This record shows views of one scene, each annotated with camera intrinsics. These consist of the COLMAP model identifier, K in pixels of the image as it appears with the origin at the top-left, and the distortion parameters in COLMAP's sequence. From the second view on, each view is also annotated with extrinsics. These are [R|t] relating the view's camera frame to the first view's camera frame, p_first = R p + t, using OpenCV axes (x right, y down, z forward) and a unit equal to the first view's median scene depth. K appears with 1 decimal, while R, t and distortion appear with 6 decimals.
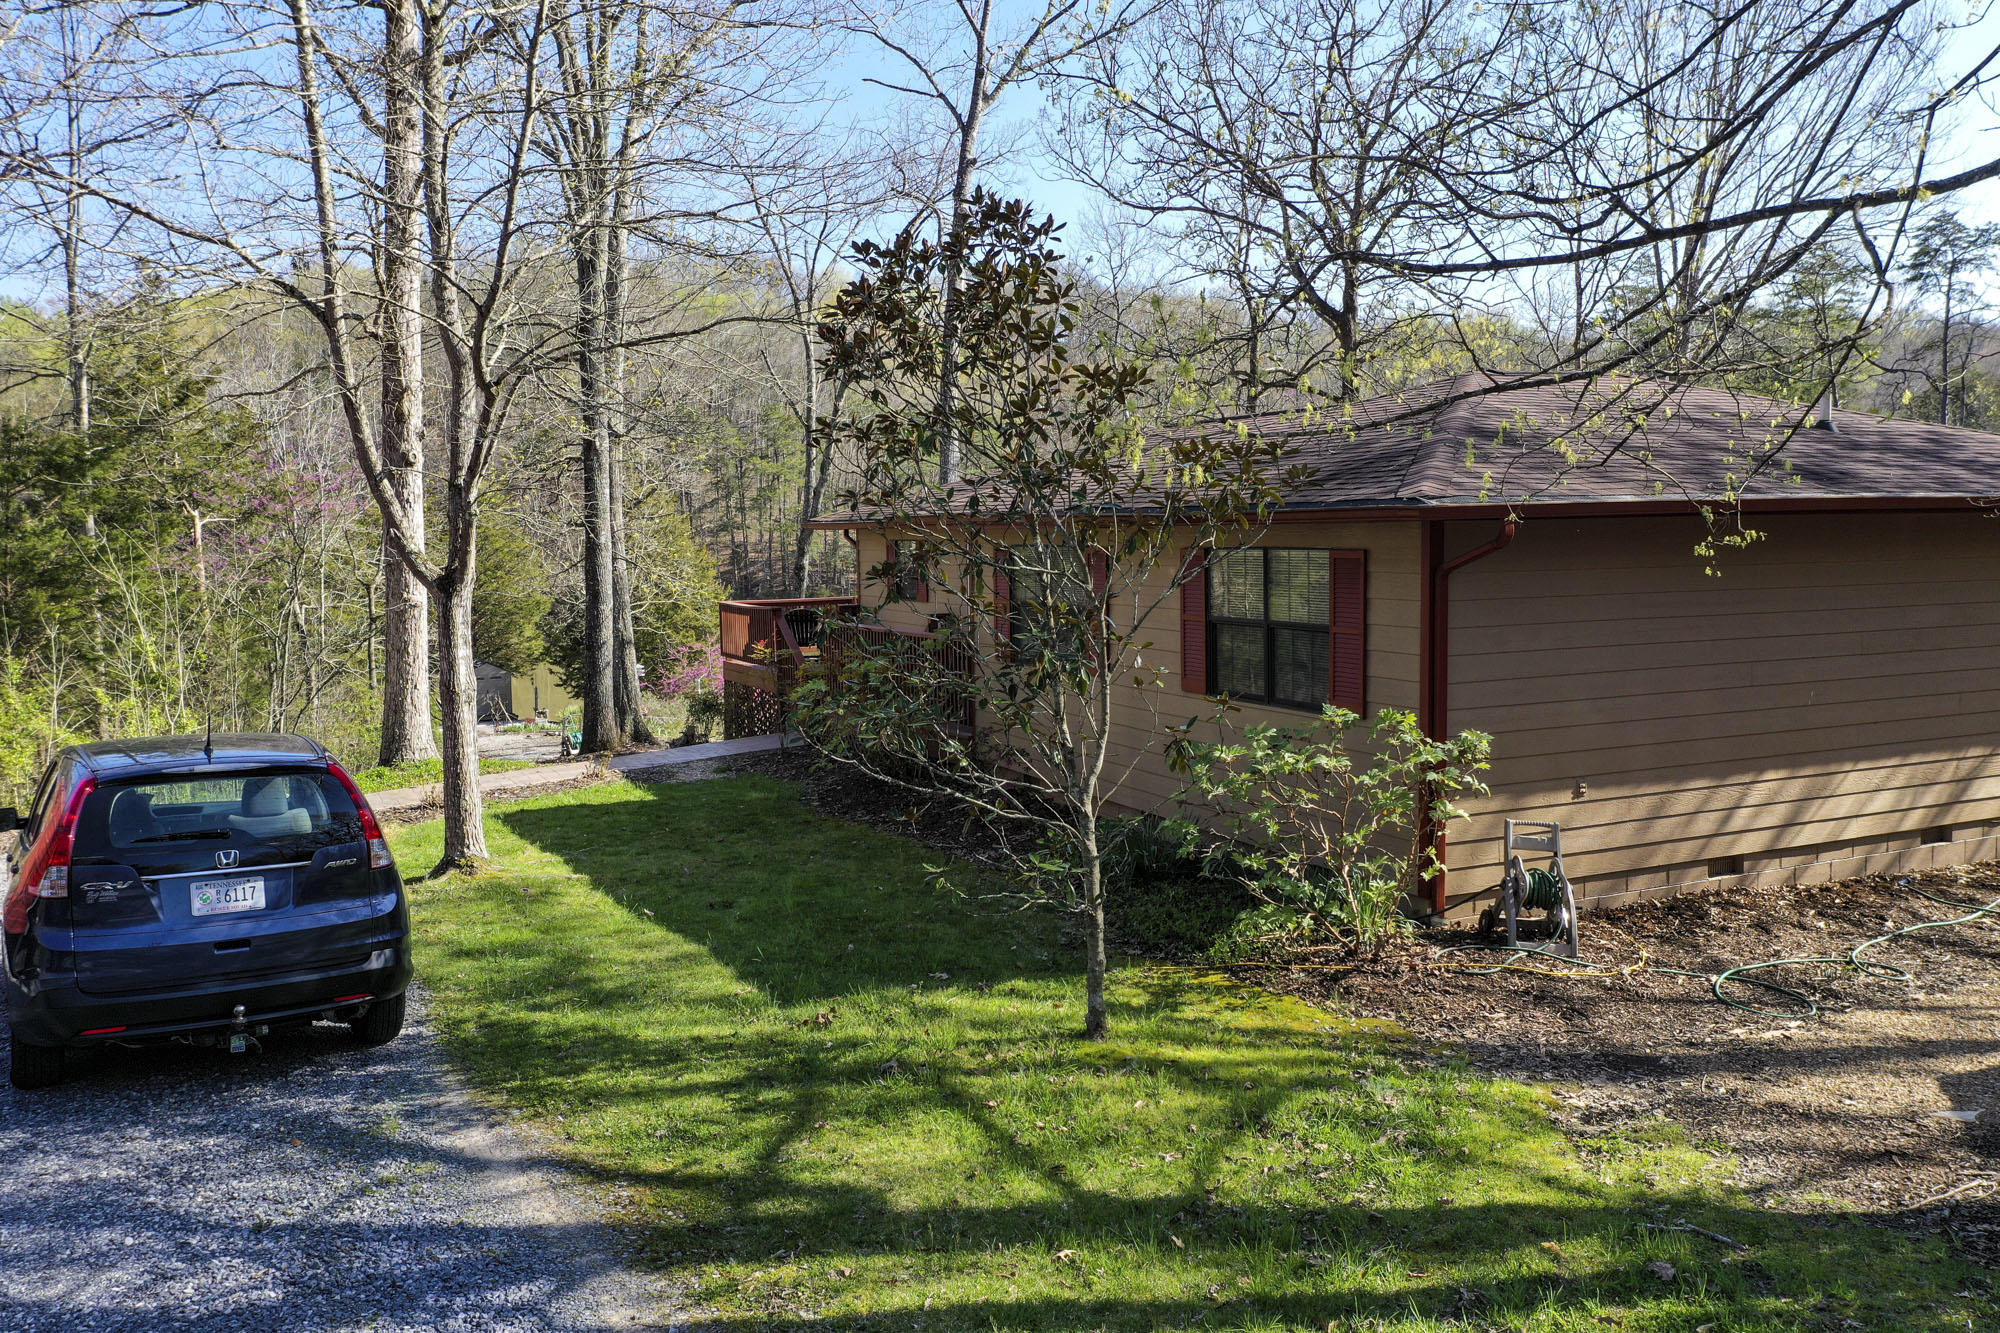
lens RADIAL K [[1594.0, 0, 1000.0], [0, 1594.0, 666.5], [0, 0, 1]] dist [-0.024342, -0.000738]
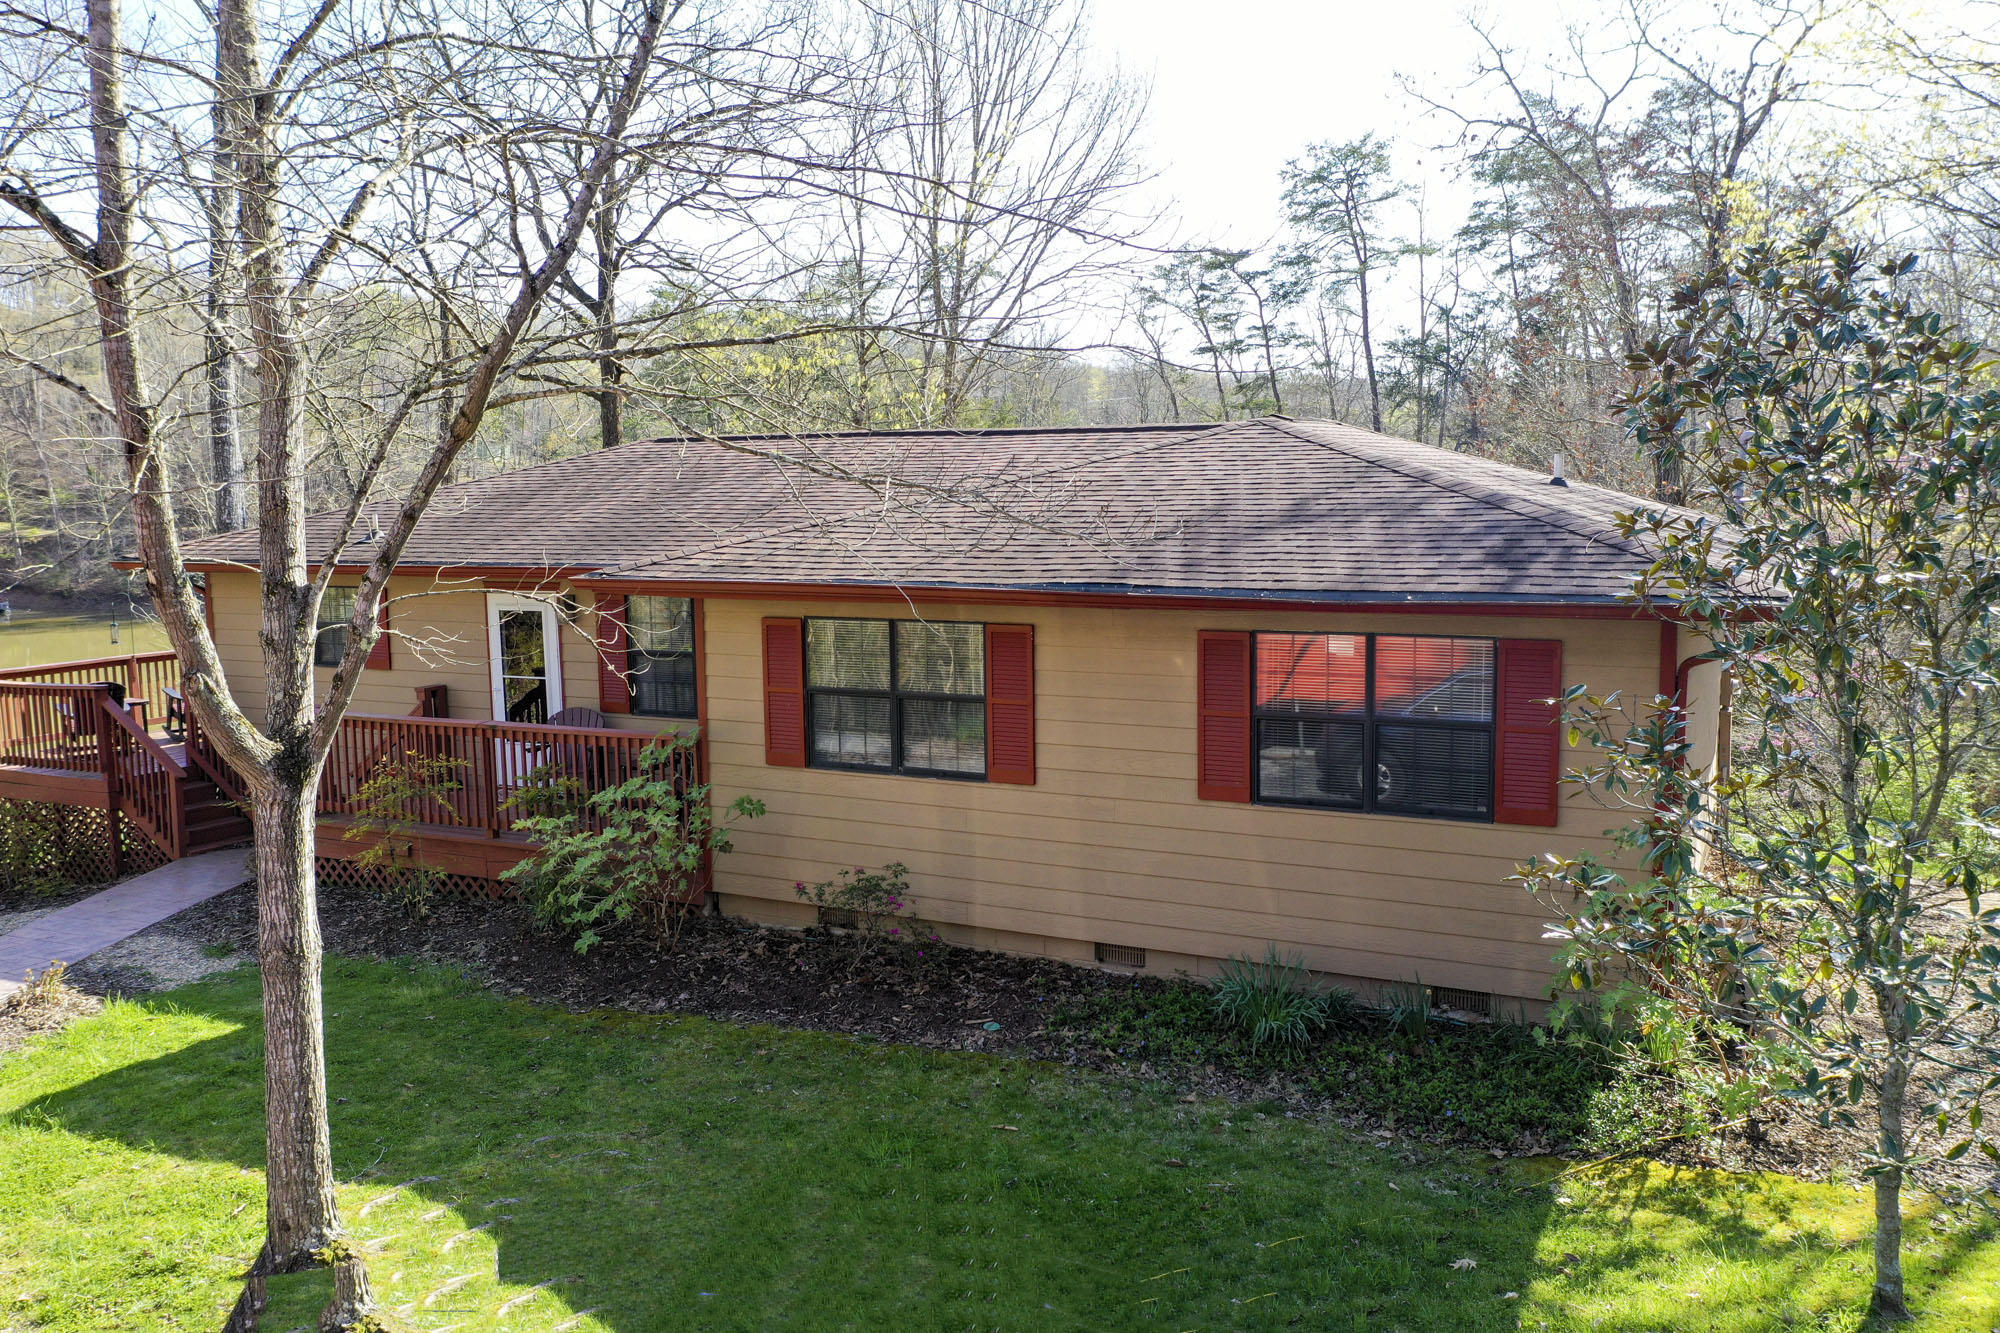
lens RADIAL K [[1594.0, 0, 1000.0], [0, 1594.0, 666.5], [0, 0, 1]] dist [-0.024342, -0.000738]
pose [[0.798355, -0.067827, 0.598356, -0.619069], [0.064122, 0.997562, 0.027526, -0.111061], [-0.598764, 0.016392, 0.800758, 0.543688]]
